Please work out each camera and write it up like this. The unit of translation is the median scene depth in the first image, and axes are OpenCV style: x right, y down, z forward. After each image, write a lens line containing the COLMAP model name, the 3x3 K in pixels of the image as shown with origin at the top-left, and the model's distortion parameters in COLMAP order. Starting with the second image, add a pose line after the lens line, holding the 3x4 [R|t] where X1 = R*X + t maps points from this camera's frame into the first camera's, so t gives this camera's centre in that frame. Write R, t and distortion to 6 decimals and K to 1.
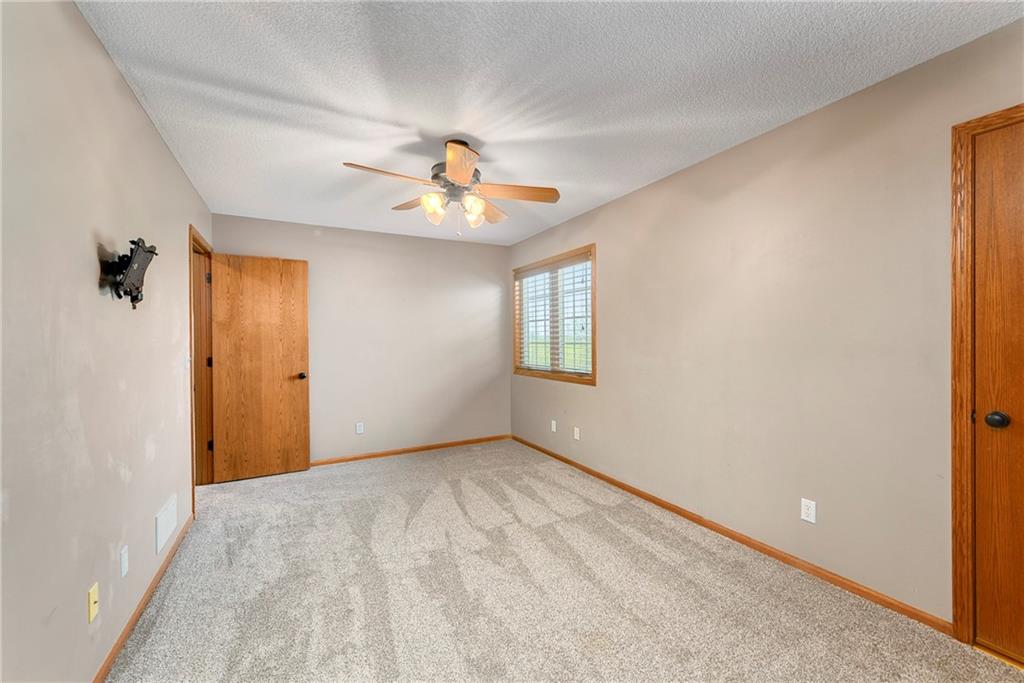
lens RADIAL K [[412.4, 0, 512.0], [0, 412.4, 341.5], [0, 0, 1]] dist [-0.000487, -0.000051]
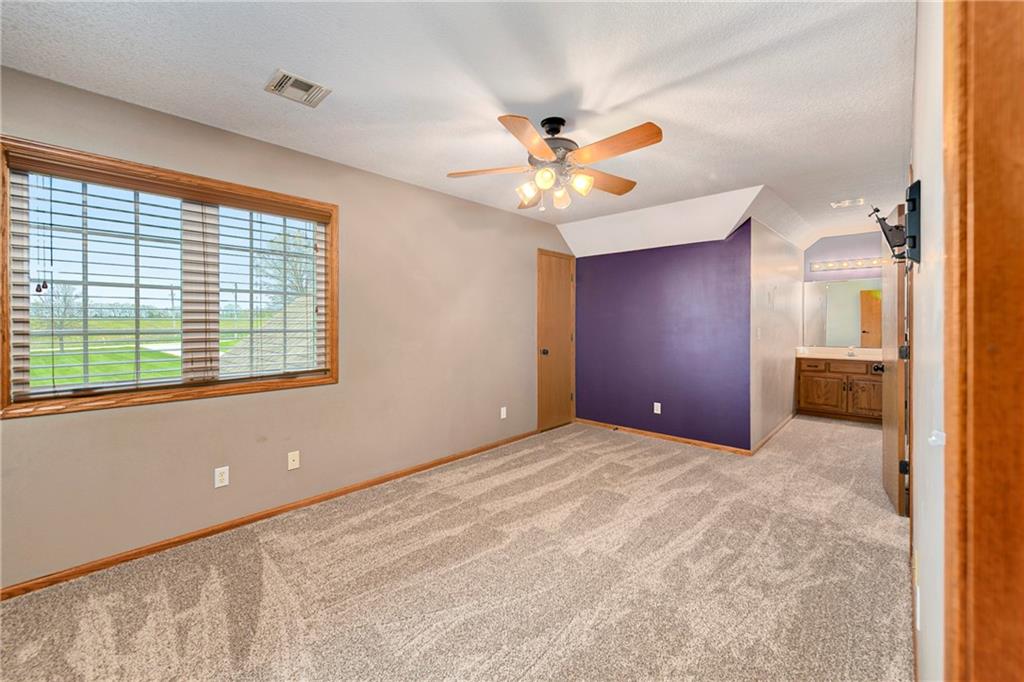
lens RADIAL K [[419.2, 0, 515.1], [0, 419.2, 323.0], [0, 0, 1]] dist [-0.001540, -0.000134]
pose [[-0.334215, 0.004425, 0.942487, -0.633973], [0.006786, 0.999974, -0.002289, -0.005026], [-0.942473, 0.005631, -0.334236, 0.876433]]
